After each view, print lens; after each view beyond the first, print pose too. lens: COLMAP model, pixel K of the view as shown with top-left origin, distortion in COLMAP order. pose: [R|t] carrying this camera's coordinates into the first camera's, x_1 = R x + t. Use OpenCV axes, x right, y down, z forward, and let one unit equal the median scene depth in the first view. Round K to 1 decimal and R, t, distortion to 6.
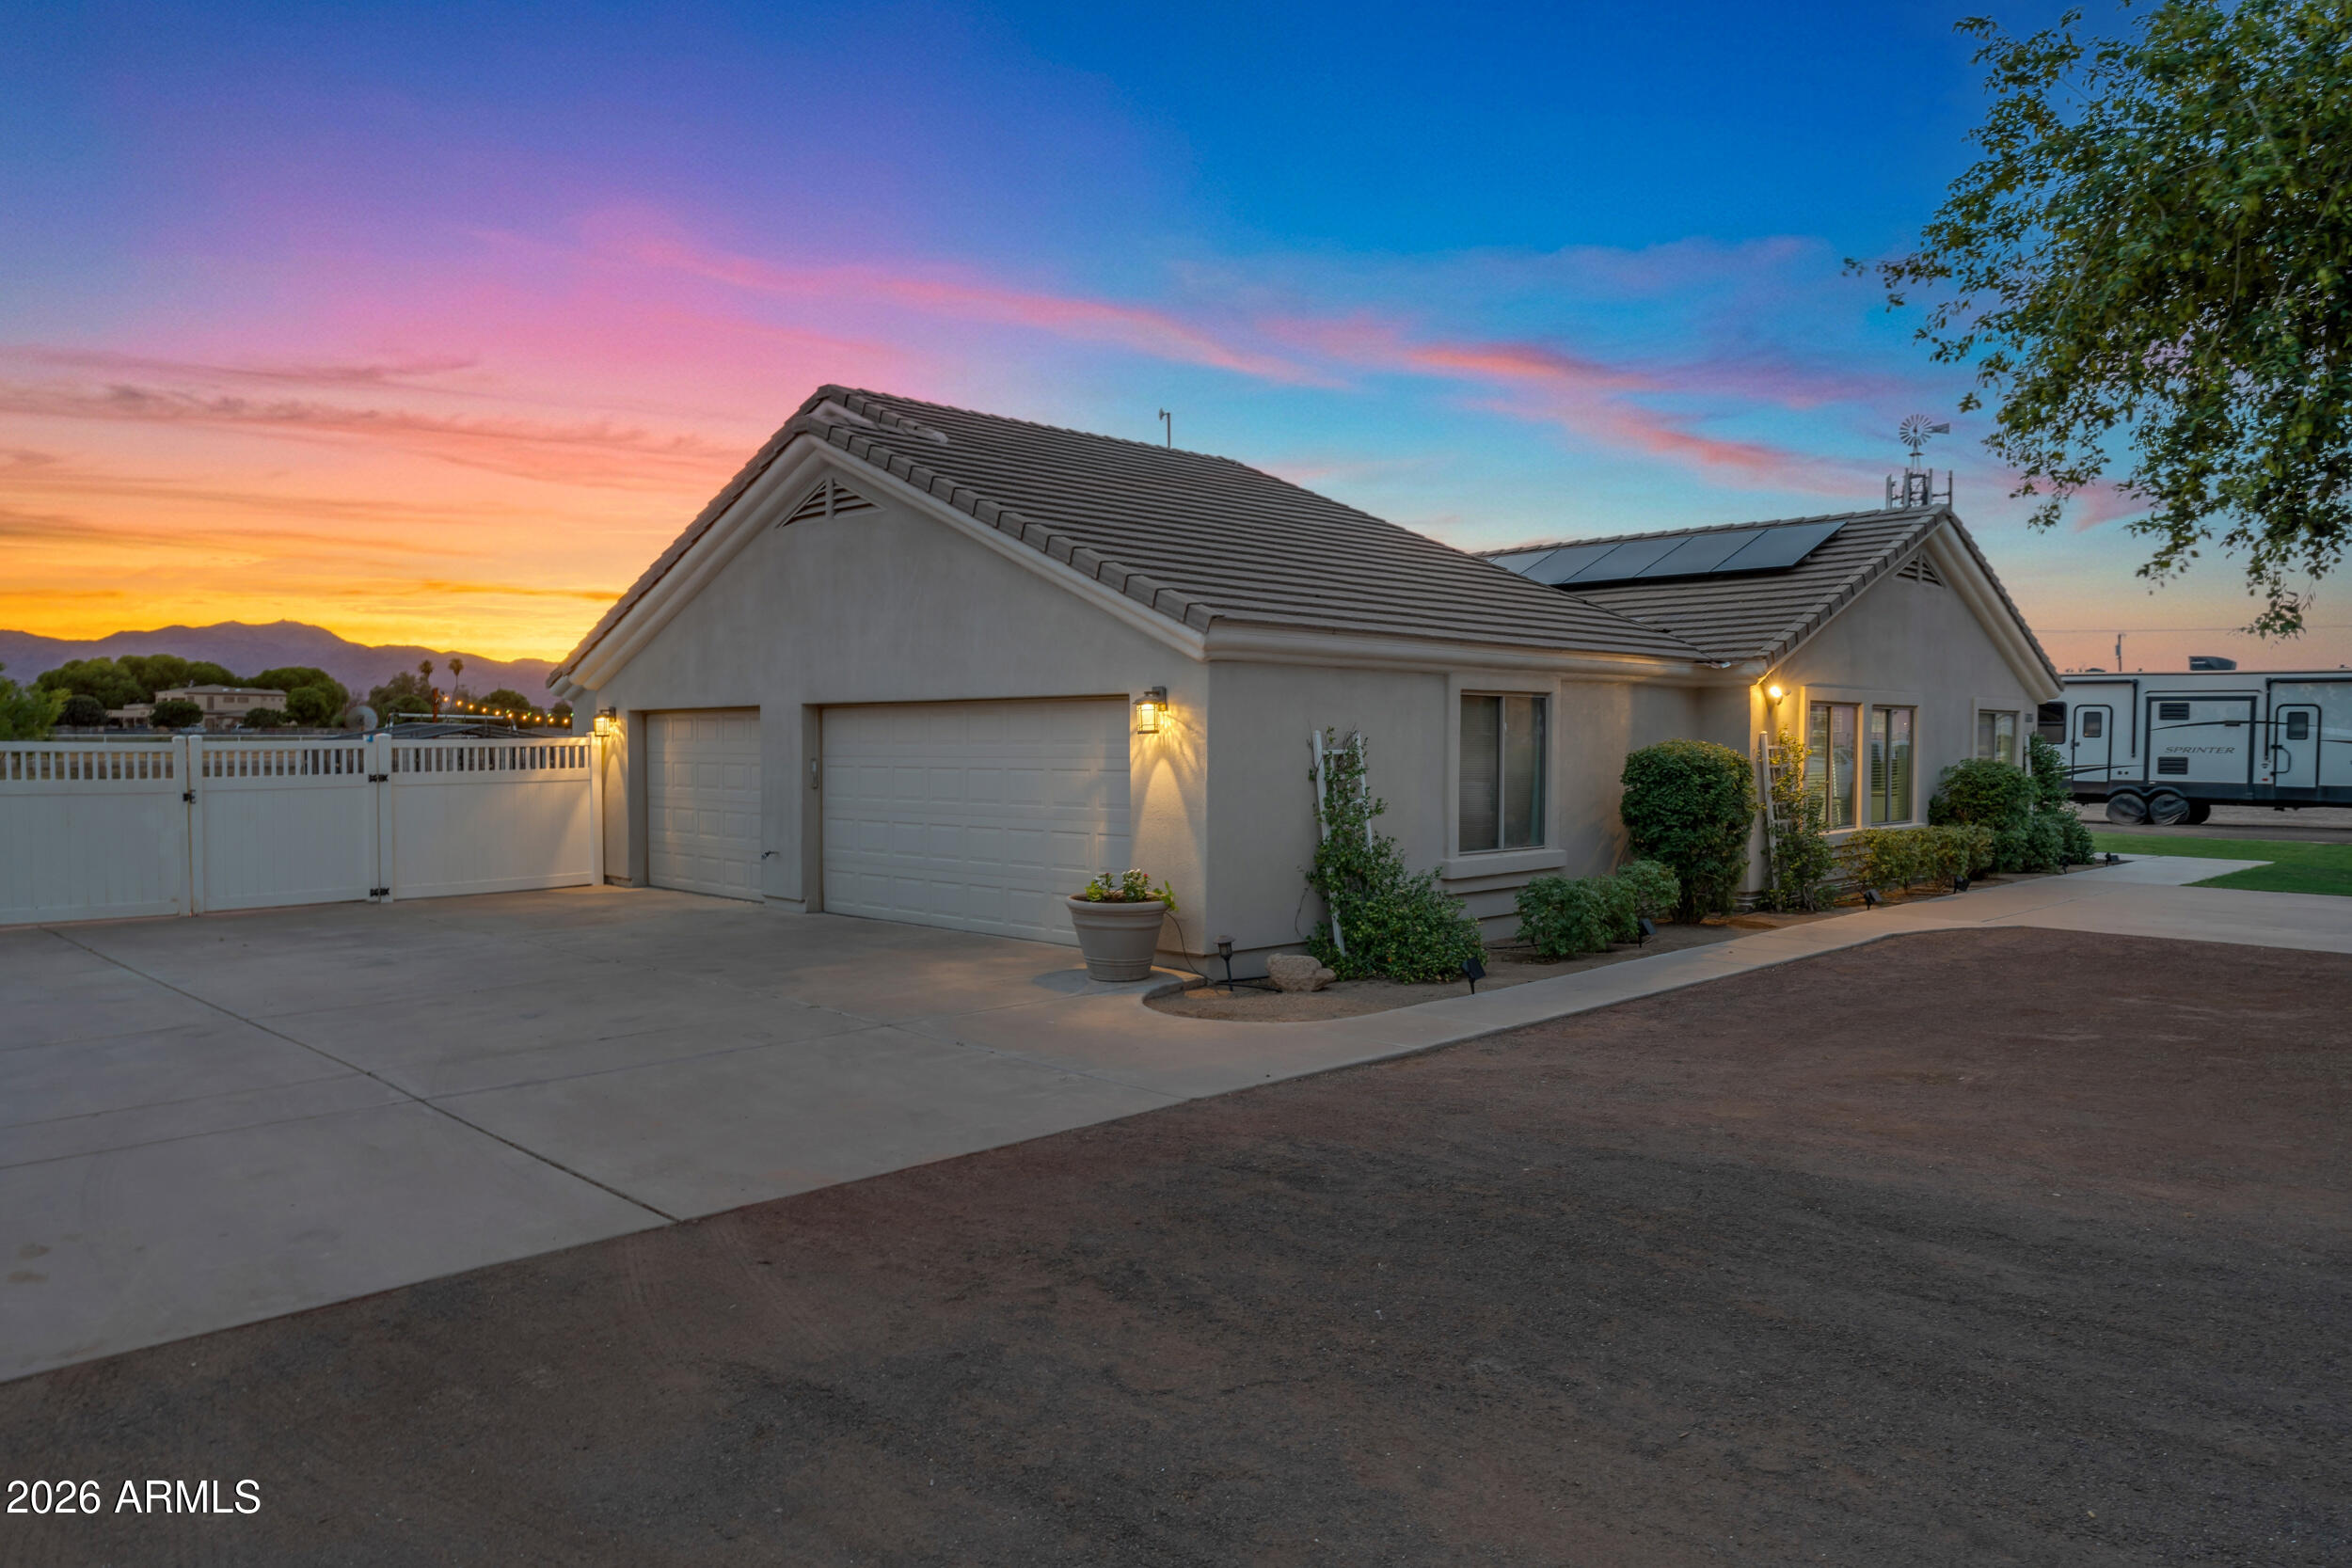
lens RADIAL K [[1555.3, 0, 1174.2], [0, 1555.3, 816.7], [0, 0, 1]] dist [0.003003, 0.002478]
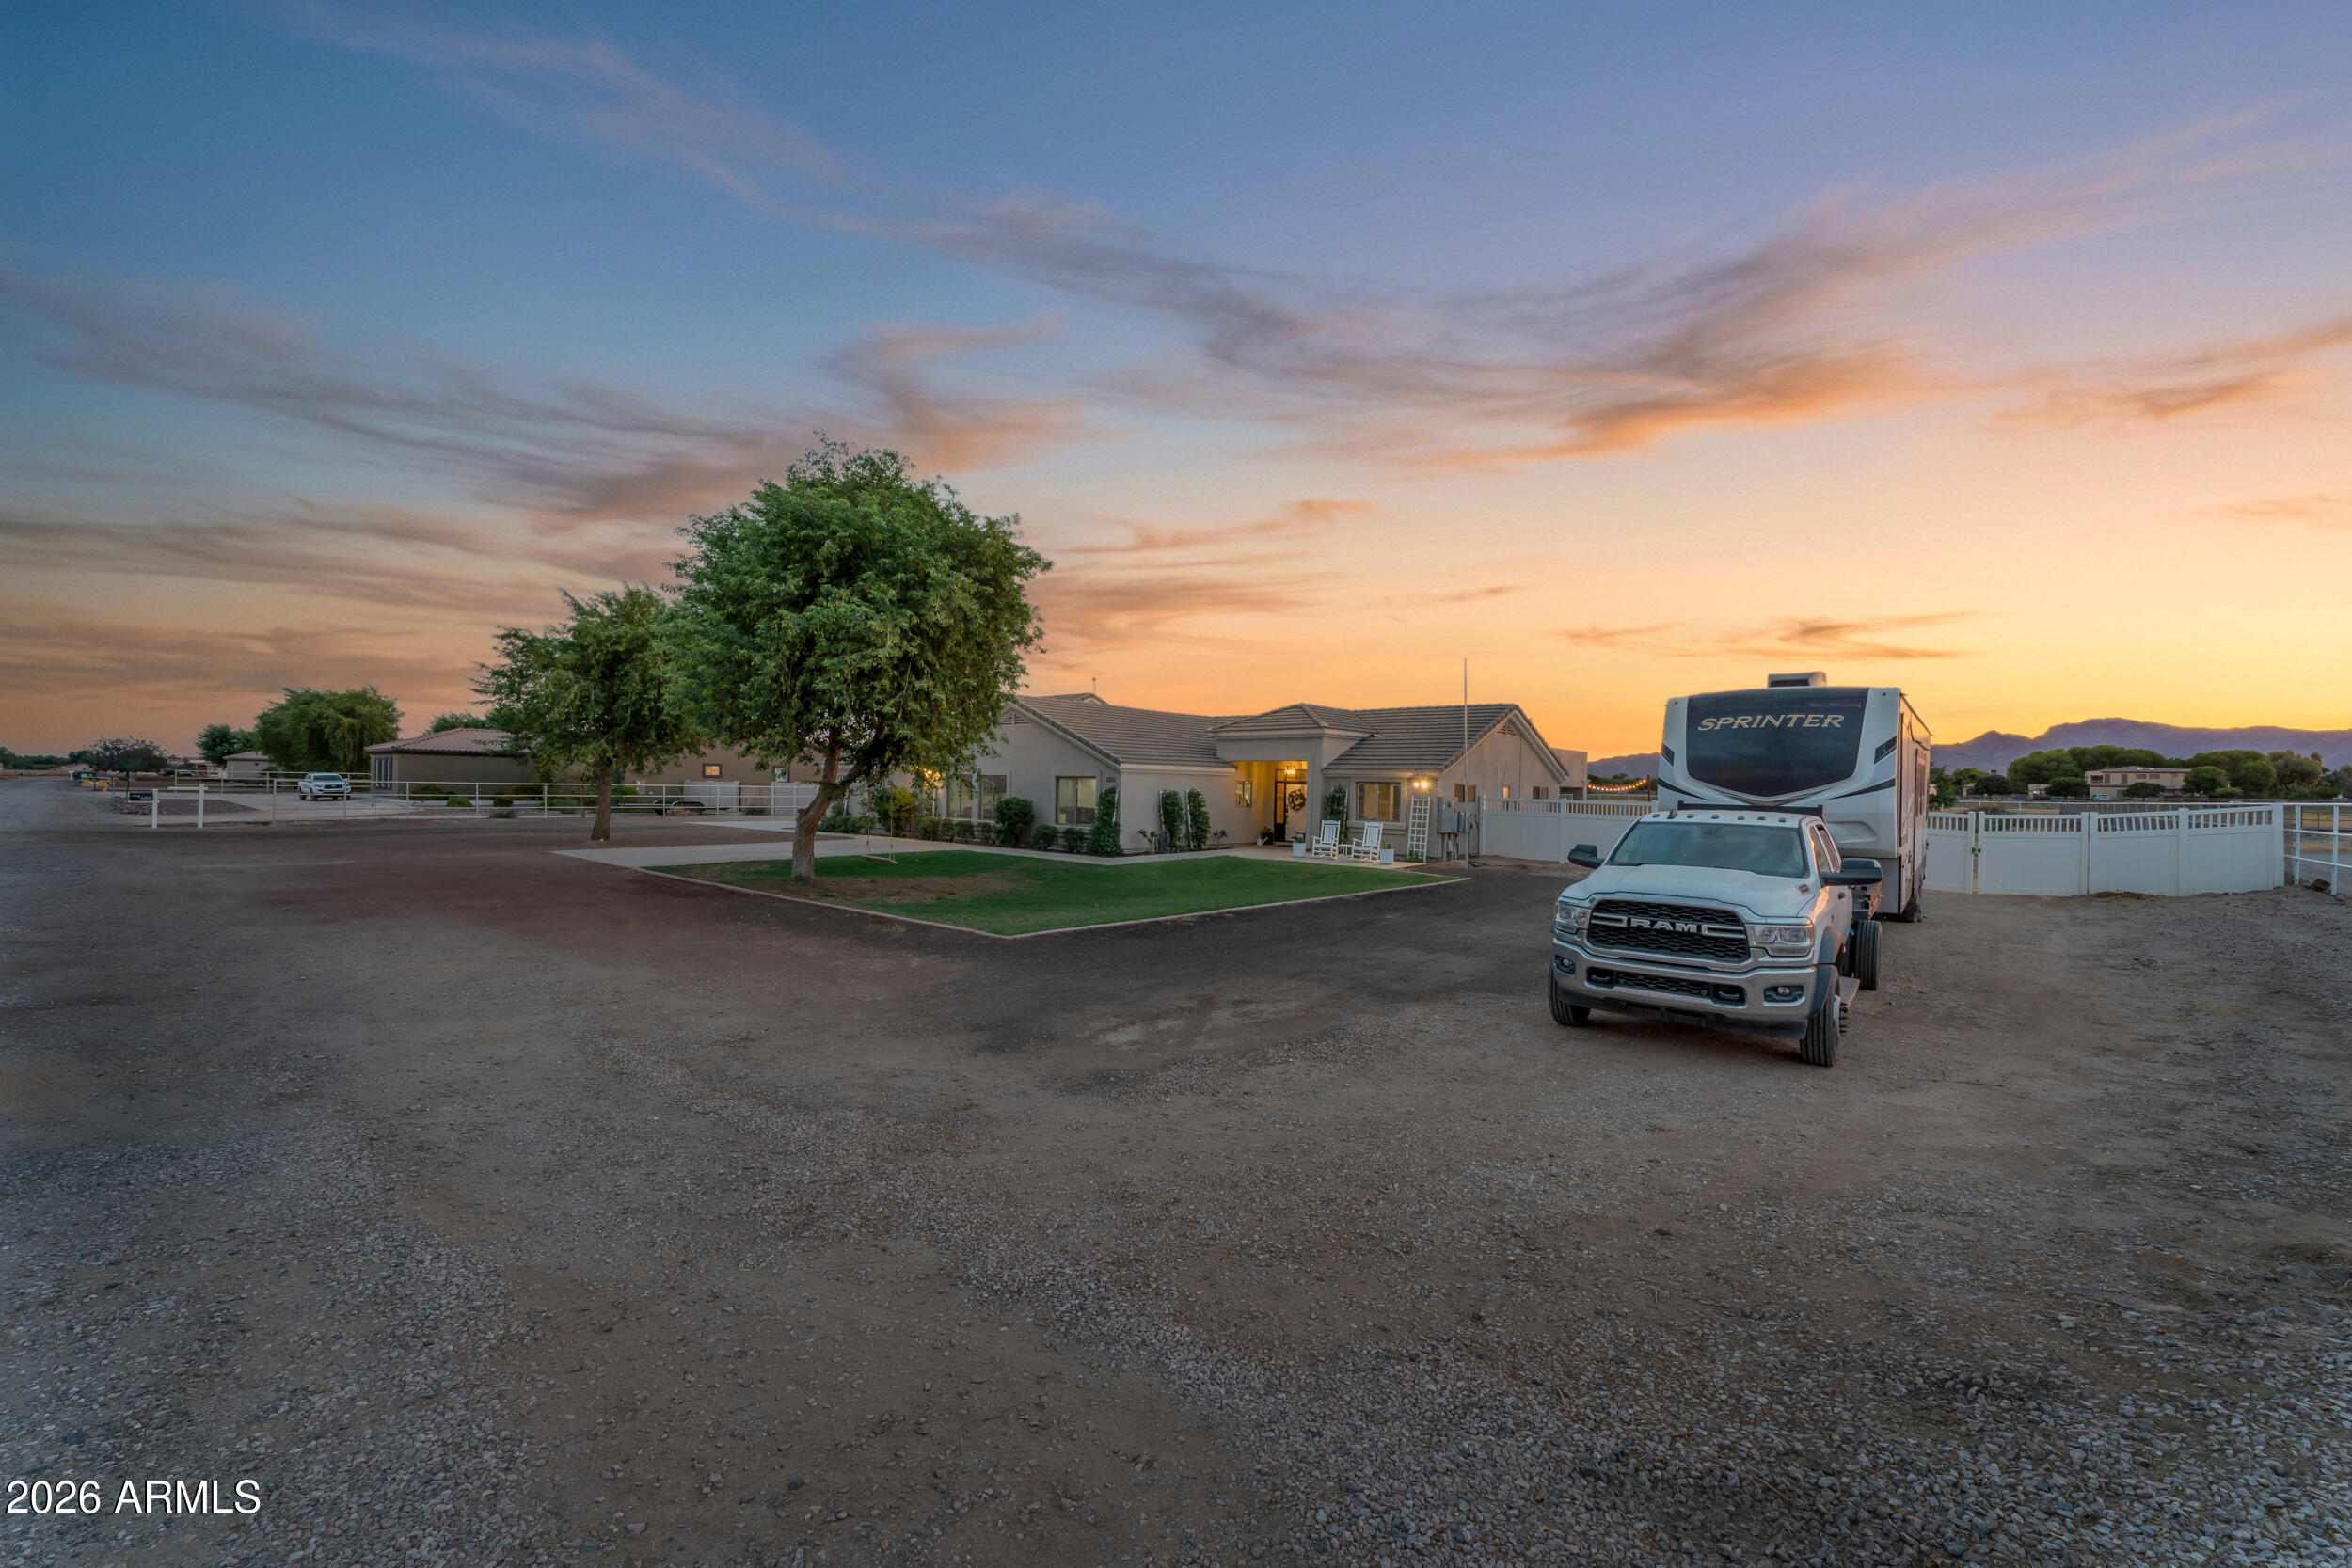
lens RADIAL K [[949.4, 0, 1176.0], [0, 949.4, 784.0], [0, 0, 1]] dist [-0.001833, -0.000209]
pose [[0.079654, -0.001234, -0.996822, 1.529262], [-0.067681, 0.997685, -0.006643, -0.049253], [0.994522, 0.067995, 0.079386, 0.871069]]
